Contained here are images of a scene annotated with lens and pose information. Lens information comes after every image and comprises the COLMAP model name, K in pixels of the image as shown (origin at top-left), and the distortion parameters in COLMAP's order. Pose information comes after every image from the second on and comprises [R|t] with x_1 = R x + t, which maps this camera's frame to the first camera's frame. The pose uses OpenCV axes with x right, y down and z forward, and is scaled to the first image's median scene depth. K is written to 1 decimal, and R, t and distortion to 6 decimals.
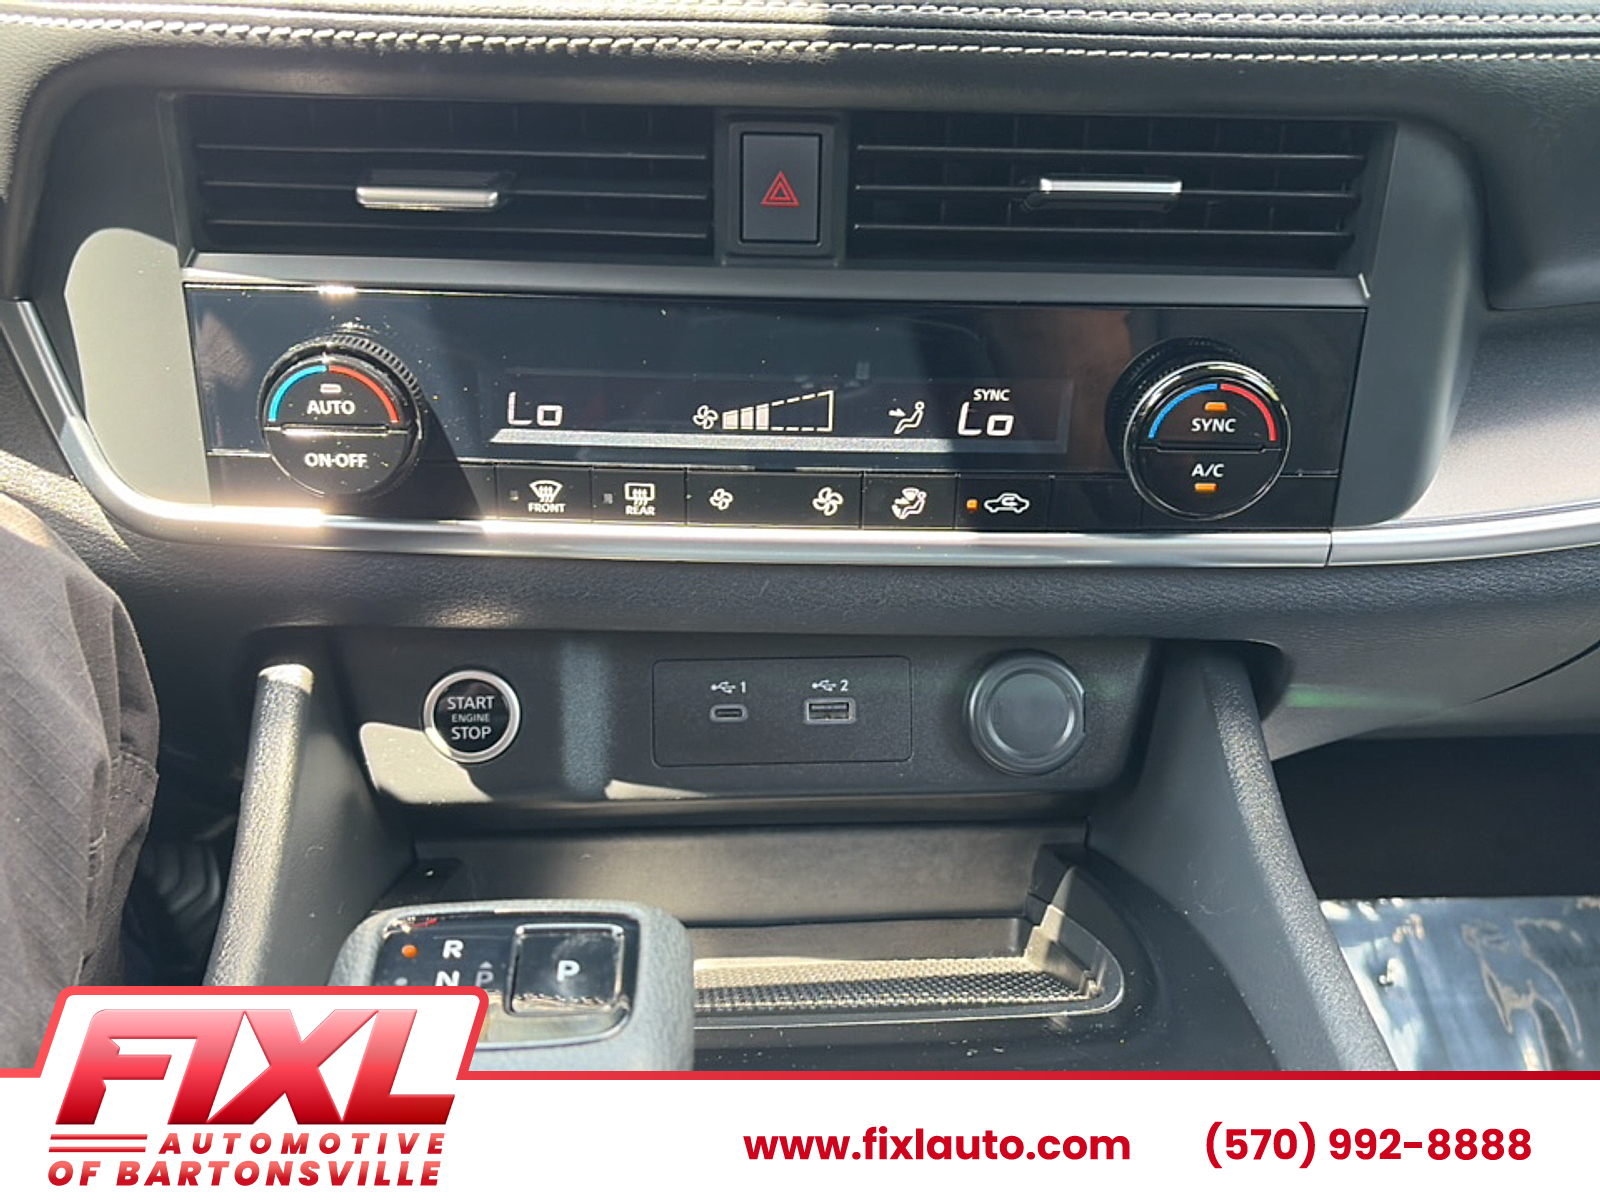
lens RADIAL K [[1594.7, 0, 800.2], [0, 1594.7, 614.2], [0, 0, 1]] dist [0.224002, -0.898546]
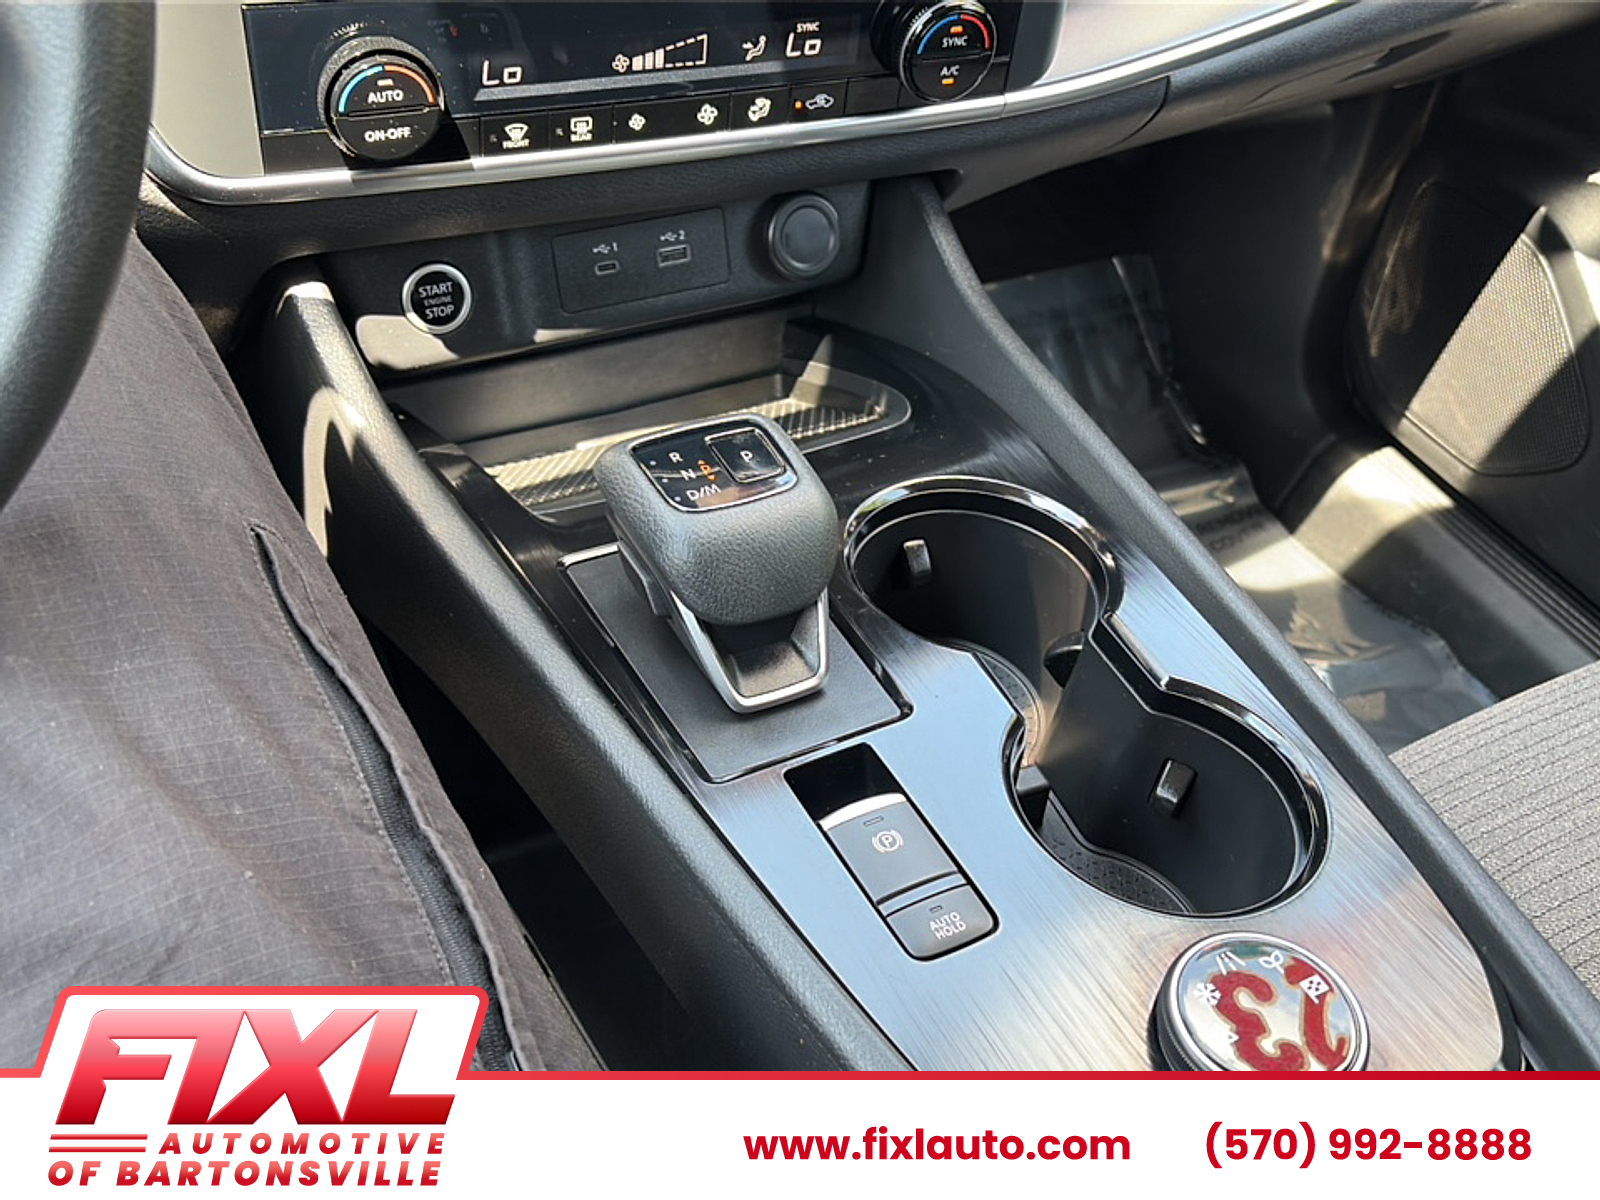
lens RADIAL K [[1594.7, 0, 800.2], [0, 1594.7, 614.2], [0, 0, 1]] dist [0.224002, -0.898546]
pose [[0.905641, -0.231382, 0.355355, -0.524916], [0.091643, 0.925004, 0.368739, -0.182754], [-0.414024, -0.301379, 0.858927, -0.413578]]
